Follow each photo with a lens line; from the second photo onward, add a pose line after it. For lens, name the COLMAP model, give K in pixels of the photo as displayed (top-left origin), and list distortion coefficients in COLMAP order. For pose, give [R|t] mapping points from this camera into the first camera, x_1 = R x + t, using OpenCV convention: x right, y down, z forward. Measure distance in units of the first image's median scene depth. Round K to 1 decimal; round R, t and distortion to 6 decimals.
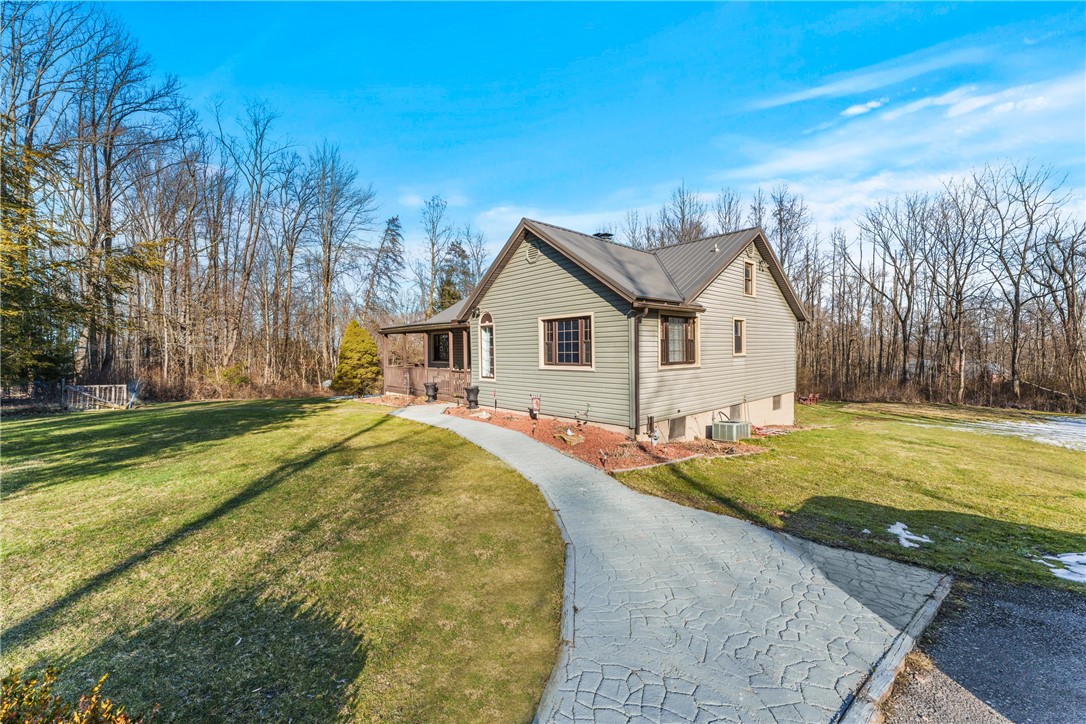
lens RADIAL K [[428.8, 0, 543.0], [0, 428.8, 362.0], [0, 0, 1]] dist [0.000915, 0.000117]
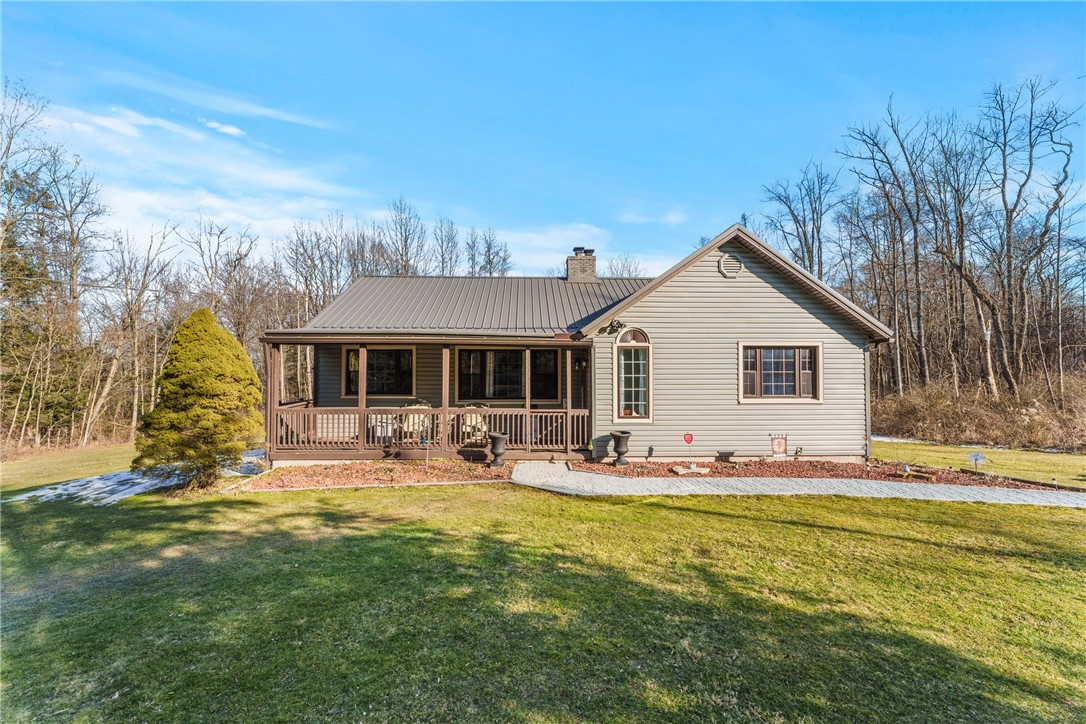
lens RADIAL K [[428.8, 0, 543.0], [0, 428.8, 362.0], [0, 0, 1]] dist [0.000915, 0.000117]
pose [[0.644592, 0.032524, 0.763834, -0.776909], [0.010284, 0.998635, -0.051201, -0.021651], [-0.764457, 0.040859, 0.643378, 0.636823]]
